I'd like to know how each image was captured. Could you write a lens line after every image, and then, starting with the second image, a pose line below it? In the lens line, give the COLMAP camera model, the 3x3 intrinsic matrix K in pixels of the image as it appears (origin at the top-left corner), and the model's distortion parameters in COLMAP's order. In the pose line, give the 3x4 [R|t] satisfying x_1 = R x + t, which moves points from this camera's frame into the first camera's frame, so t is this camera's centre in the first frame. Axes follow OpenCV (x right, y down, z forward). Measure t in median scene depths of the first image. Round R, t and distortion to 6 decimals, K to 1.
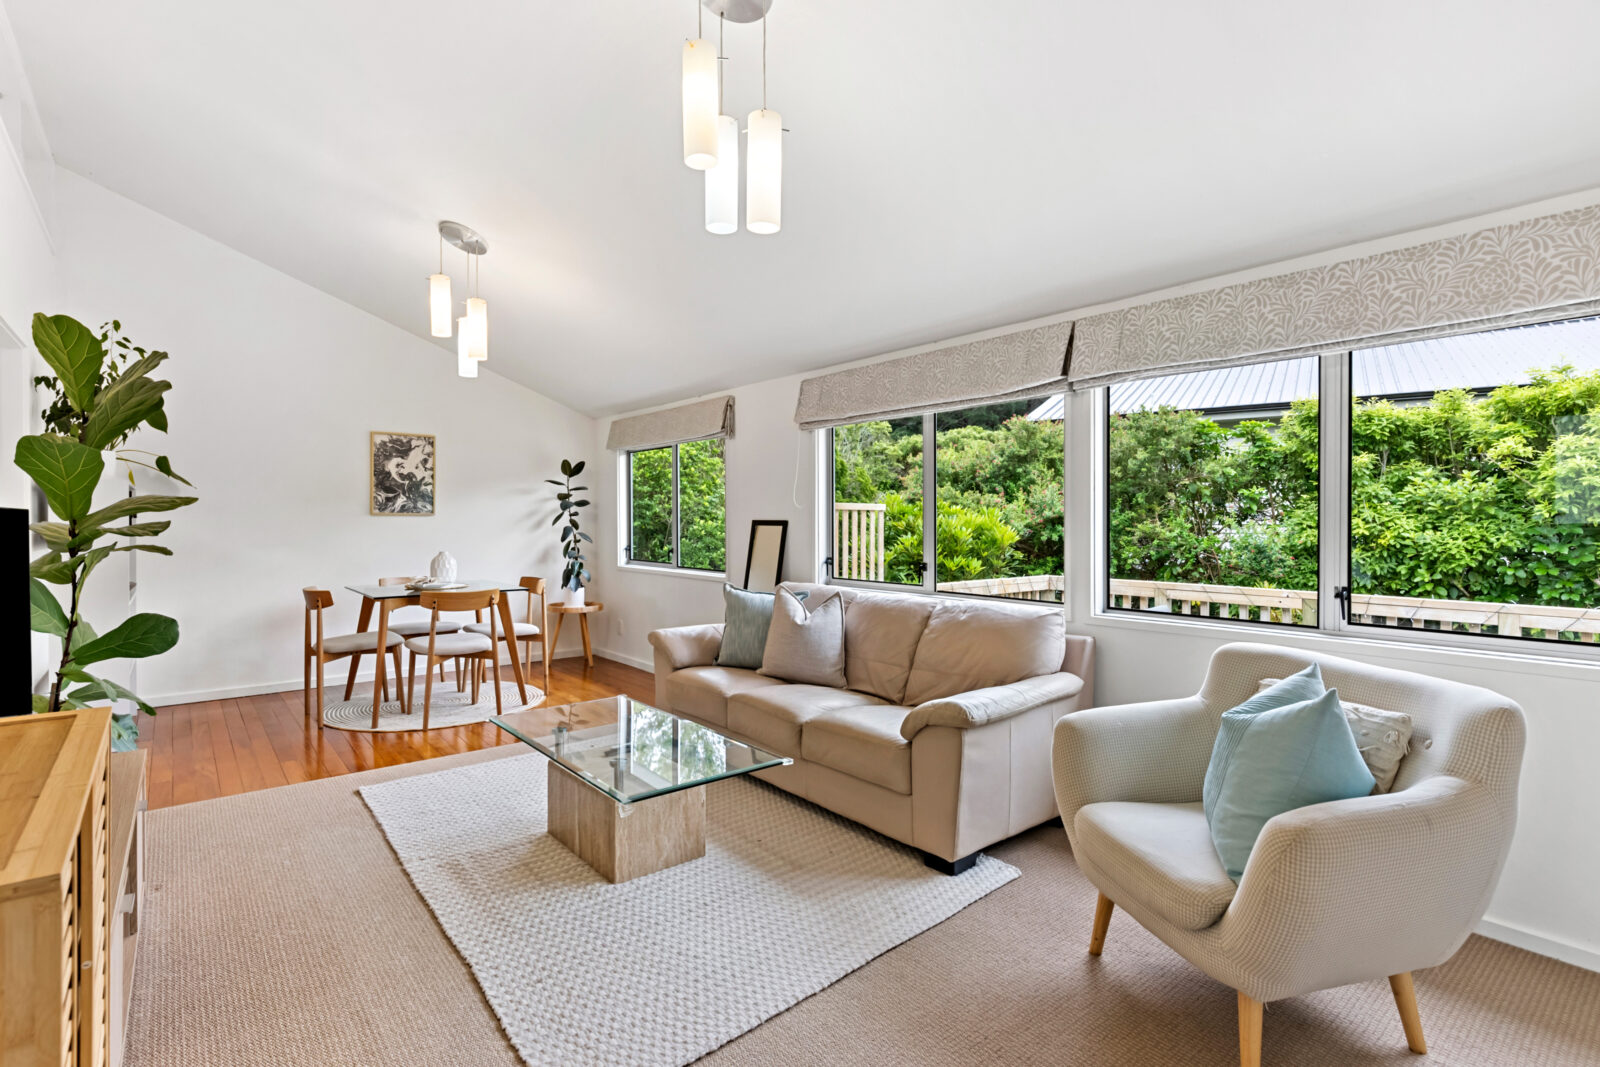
lens RADIAL K [[785.3, 0, 802.2], [0, 785.3, 527.4], [0, 0, 1]] dist [0.000489, 0.000805]
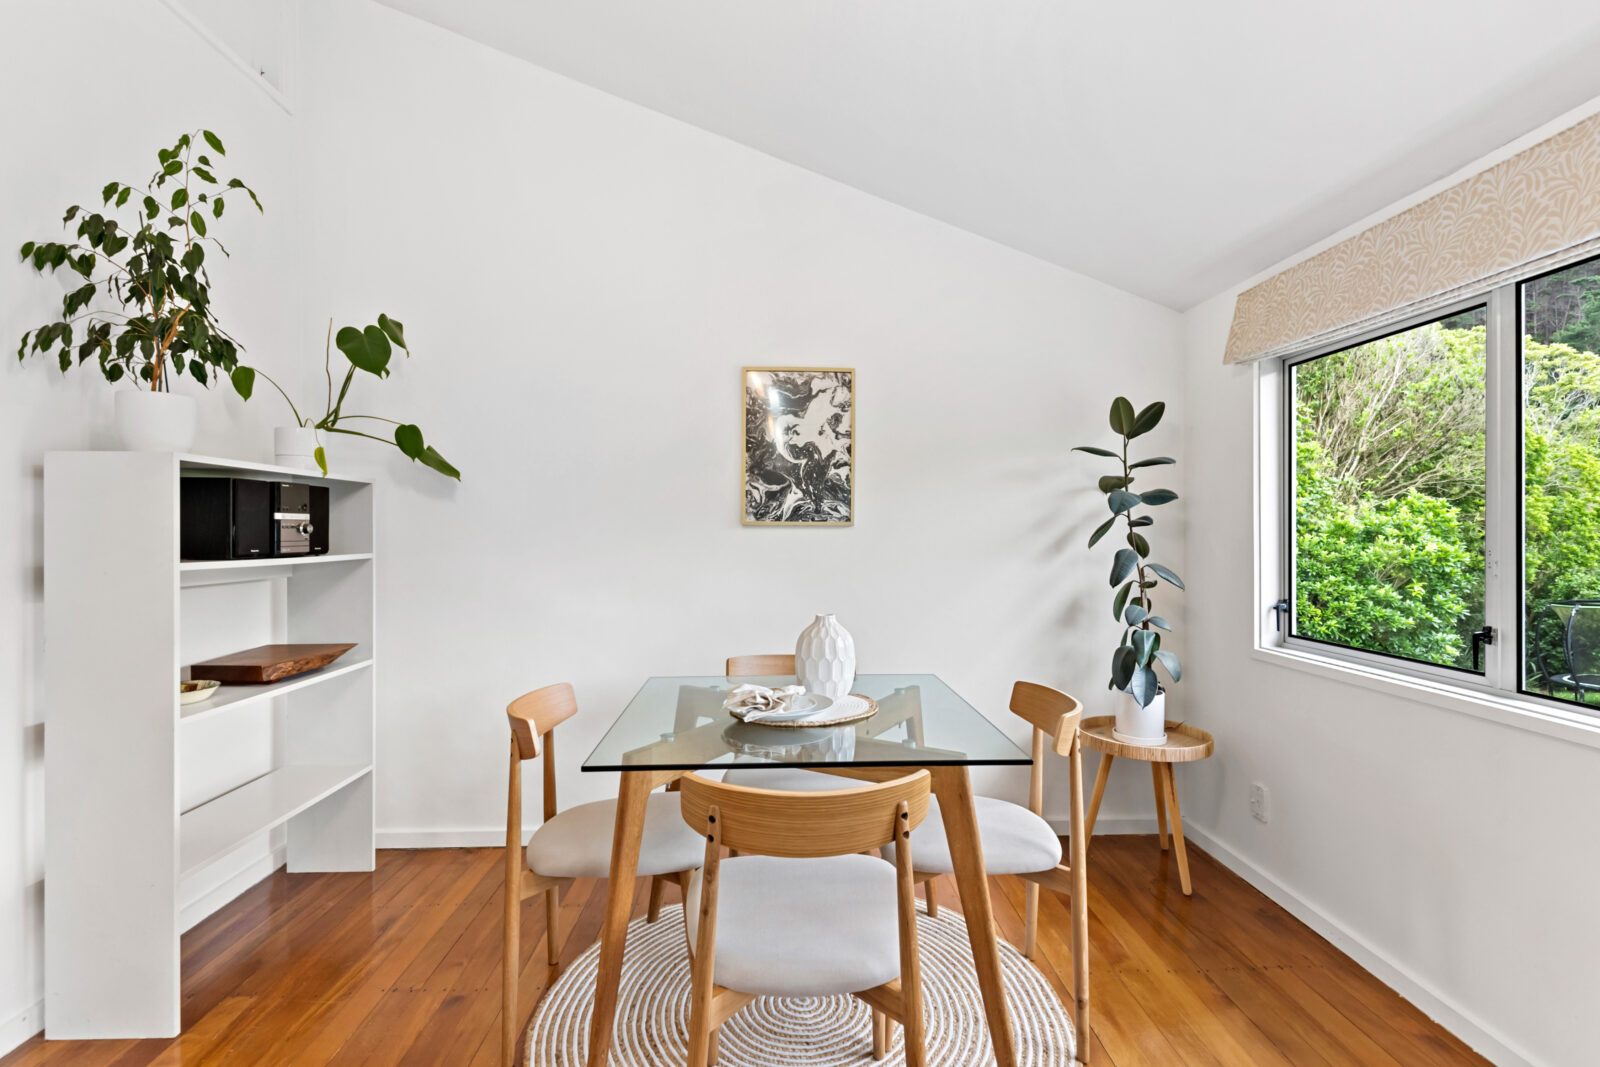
lens RADIAL K [[785.3, 0, 802.2], [0, 785.3, 527.4], [0, 0, 1]] dist [0.000489, 0.000805]
pose [[0.806247, -0.003927, -0.591566, -0.185024], [-0.005219, 0.999892, -0.013750, -0.007039], [0.591556, 0.014174, 0.806139, 0.541380]]
